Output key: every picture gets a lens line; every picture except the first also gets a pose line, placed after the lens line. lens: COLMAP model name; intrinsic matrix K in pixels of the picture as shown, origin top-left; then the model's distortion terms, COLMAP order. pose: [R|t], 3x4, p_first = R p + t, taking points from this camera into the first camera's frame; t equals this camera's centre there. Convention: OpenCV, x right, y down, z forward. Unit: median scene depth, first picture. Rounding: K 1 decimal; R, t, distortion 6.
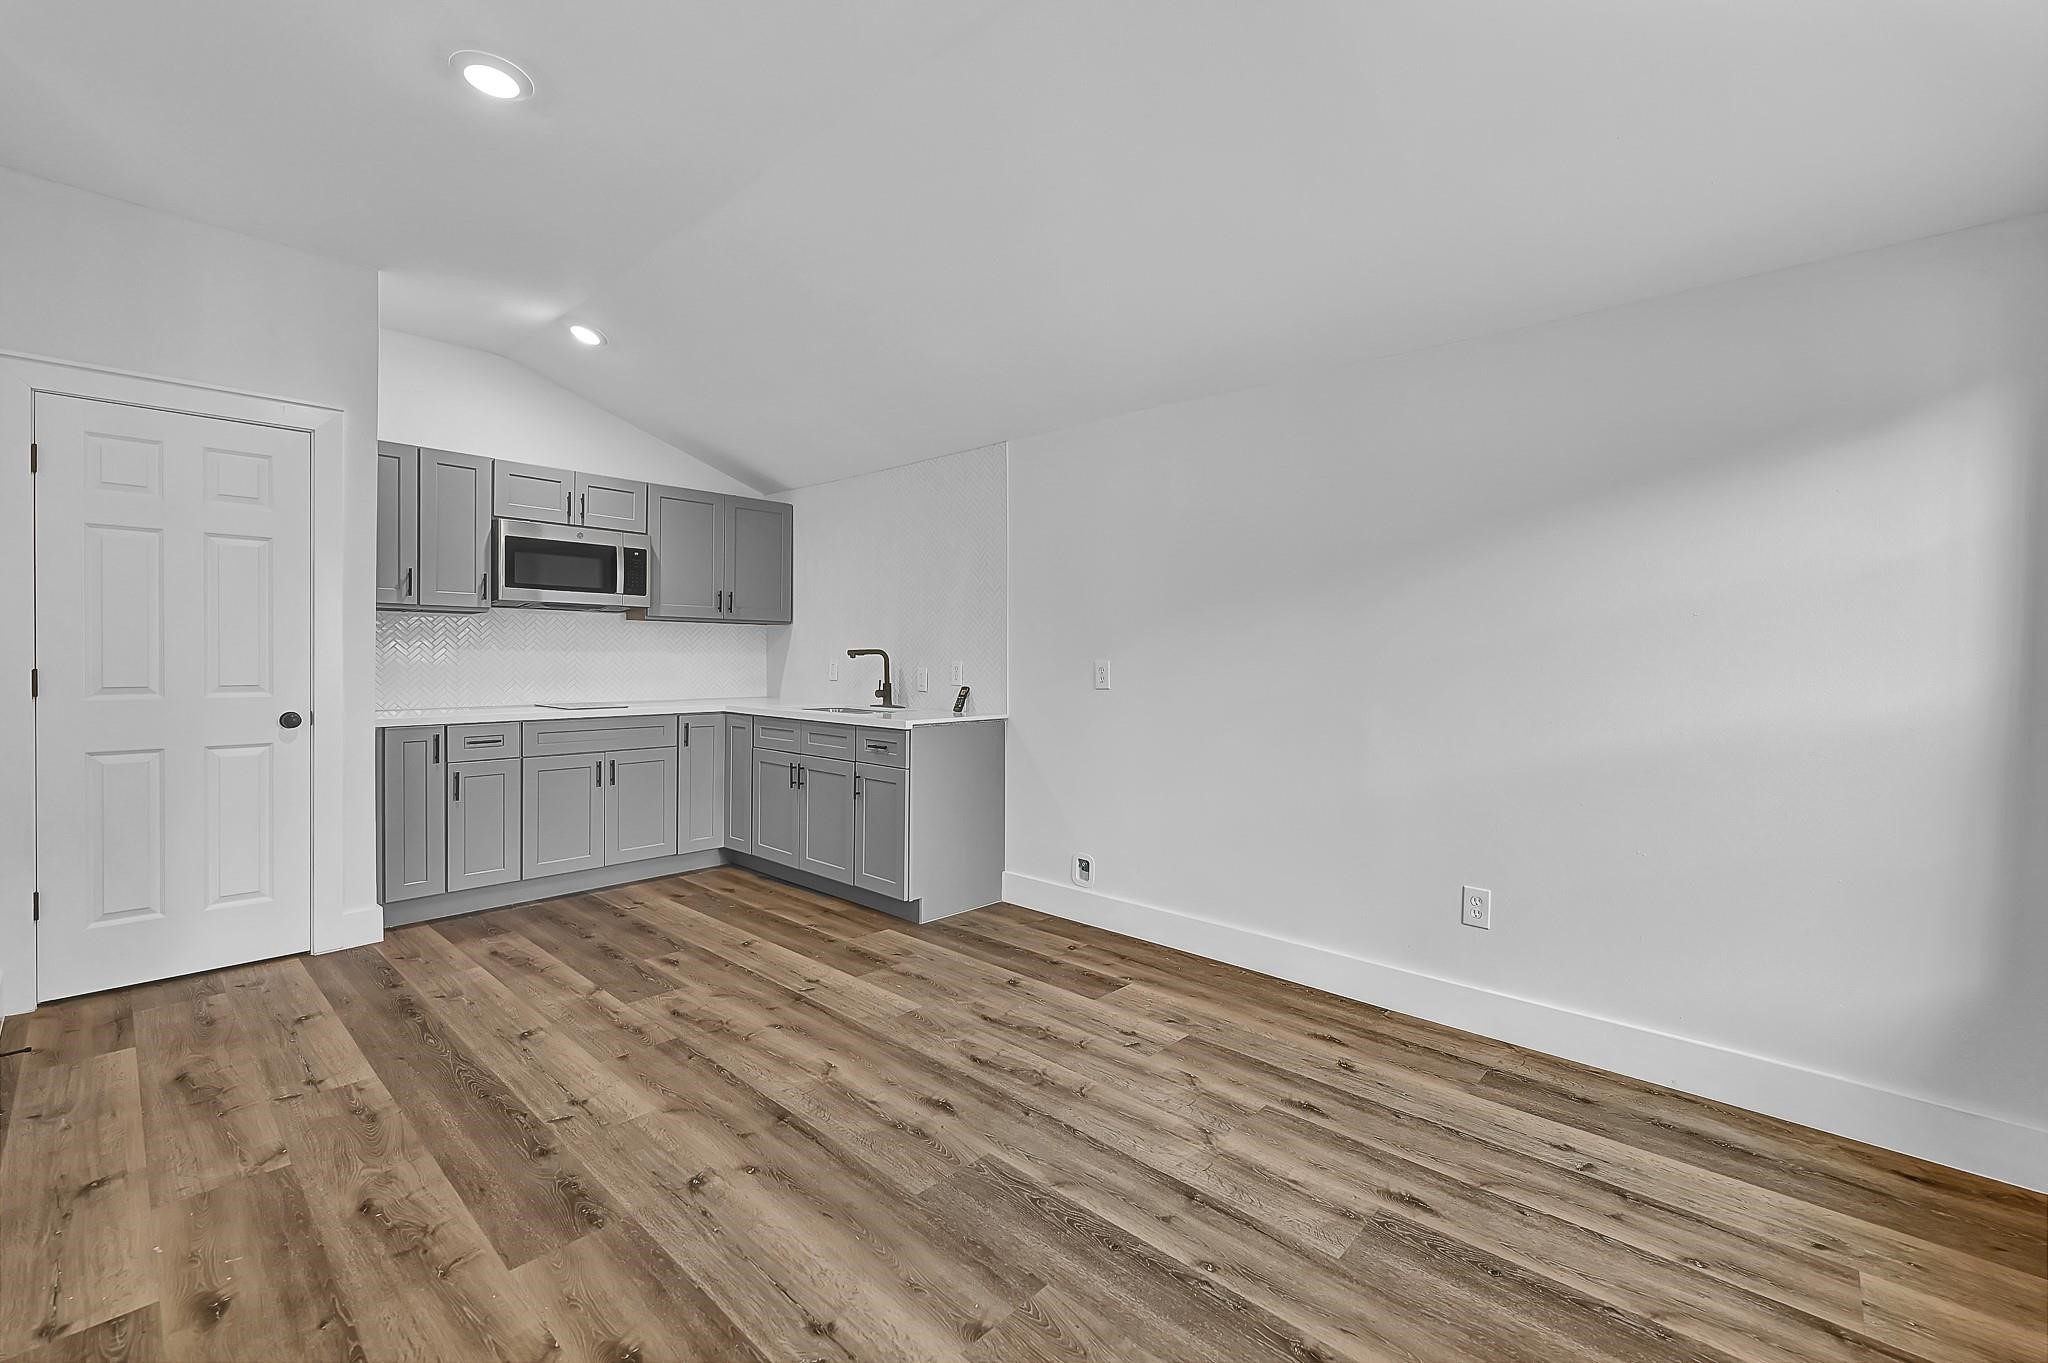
lens RADIAL K [[860.0, 0, 1024.2], [0, 860.0, 663.8], [0, 0, 1]] dist [-0.001535, -0.000005]
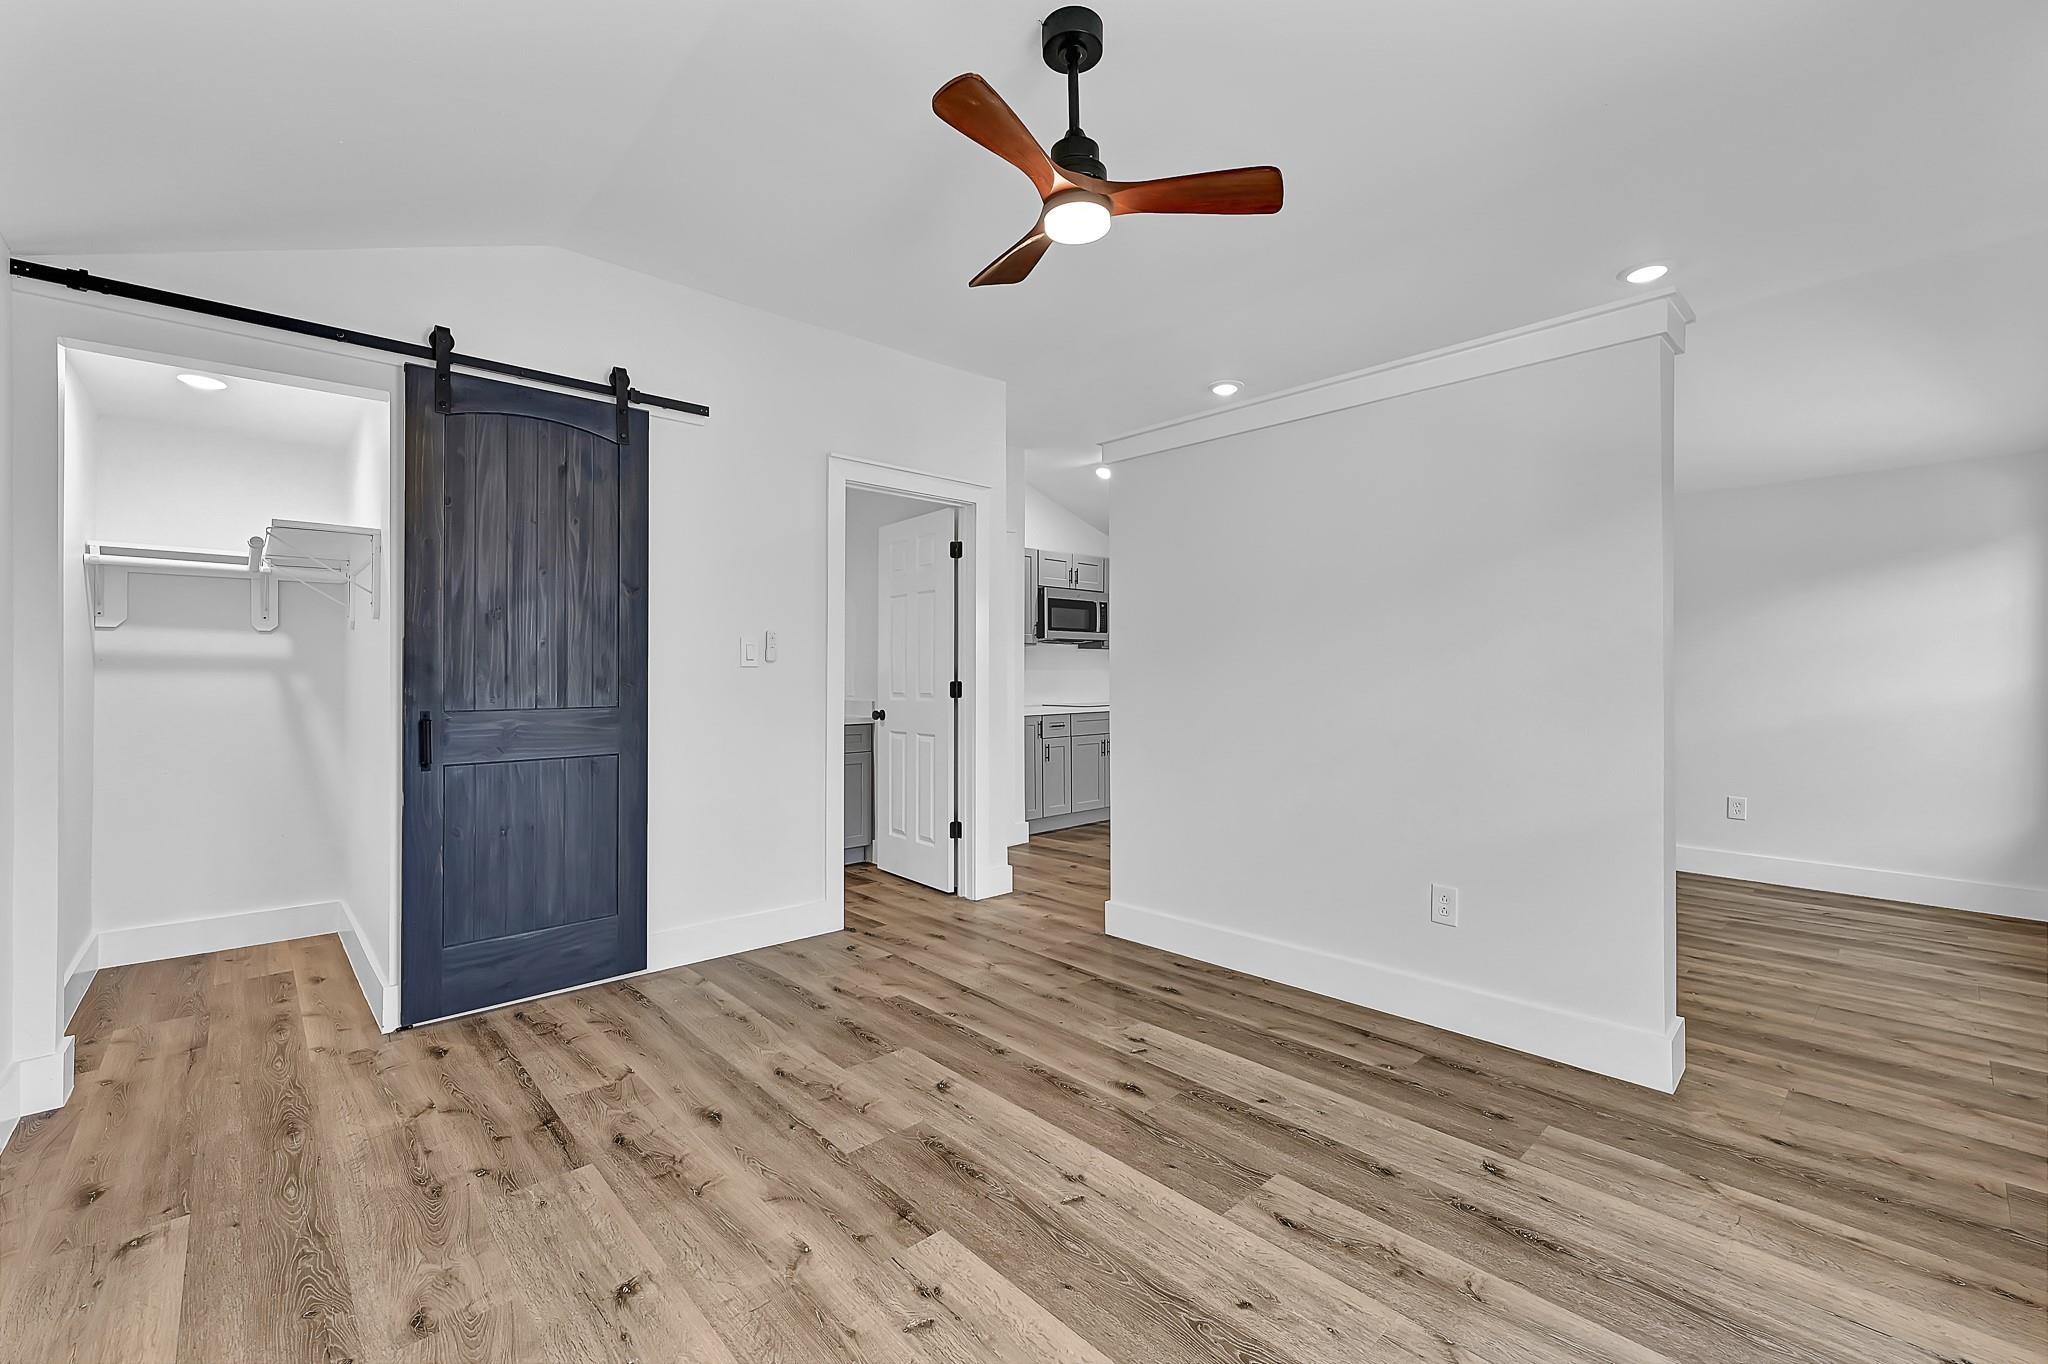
lens RADIAL K [[860.0, 0, 1024.2], [0, 860.0, 664.3], [0, 0, 1]] dist [-0.001535, -0.000005]
pose [[0.996841, -0.011193, -0.078629, -0.743038], [0.009840, 0.999797, -0.017574, 0.003332], [0.078810, 0.016744, 0.996749, -0.823609]]
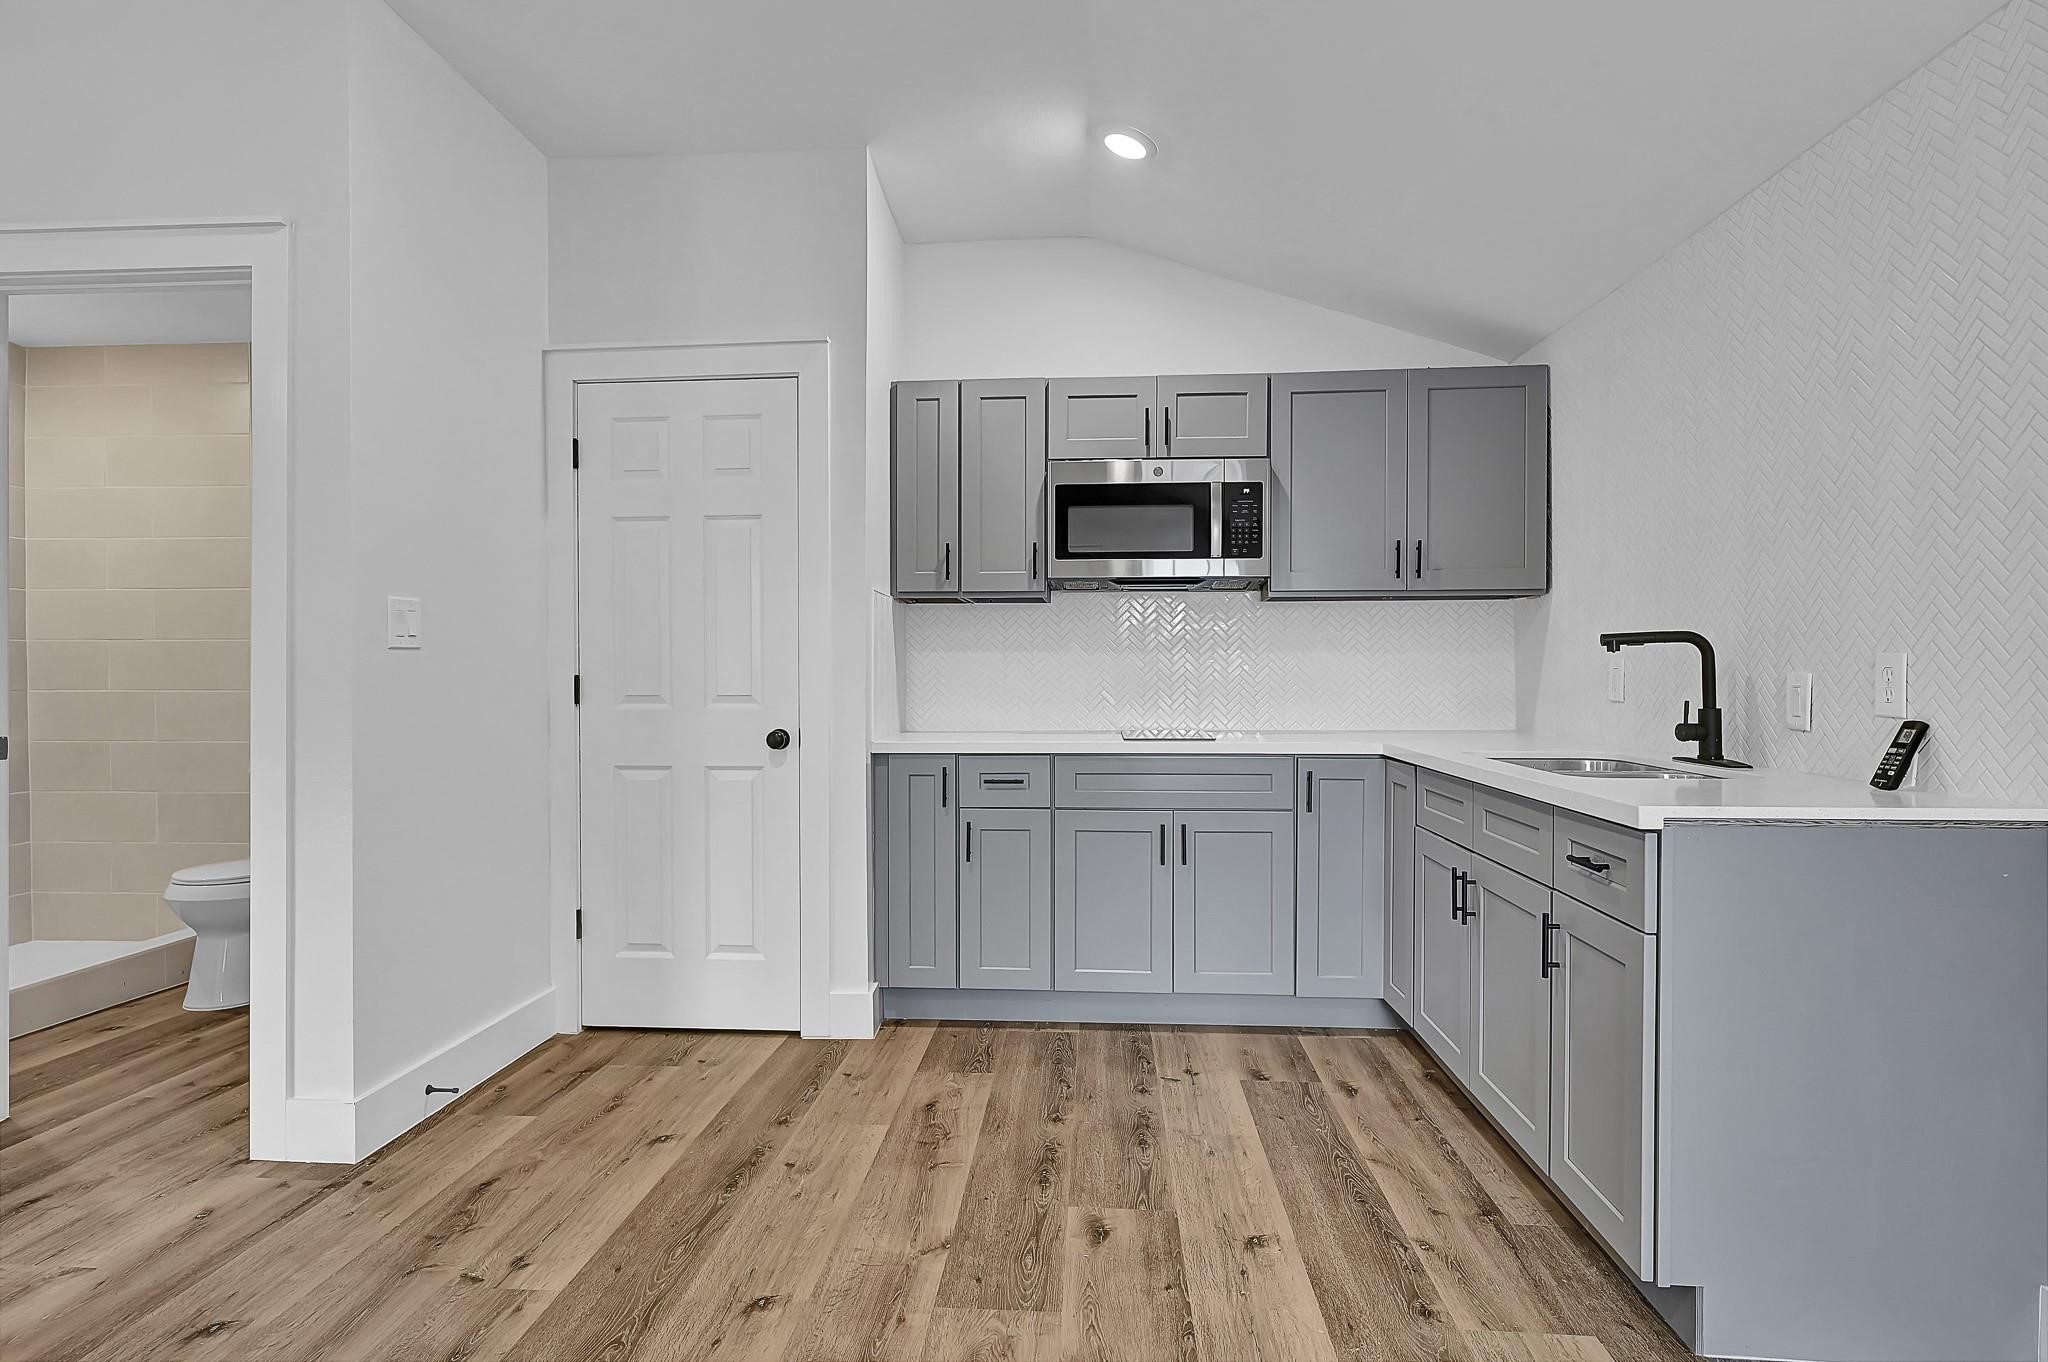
lens RADIAL K [[1080.0, 0, 1004.0], [0, 1080.0, 681.0], [0, 0, 1]] dist [-0.000435, 0.000269]
pose [[0.614441, -0.002012, -0.788960, 0.081273], [0.000912, 0.999998, -0.001839, 0.014852], [0.788962, 0.000411, 0.614442, 0.613204]]
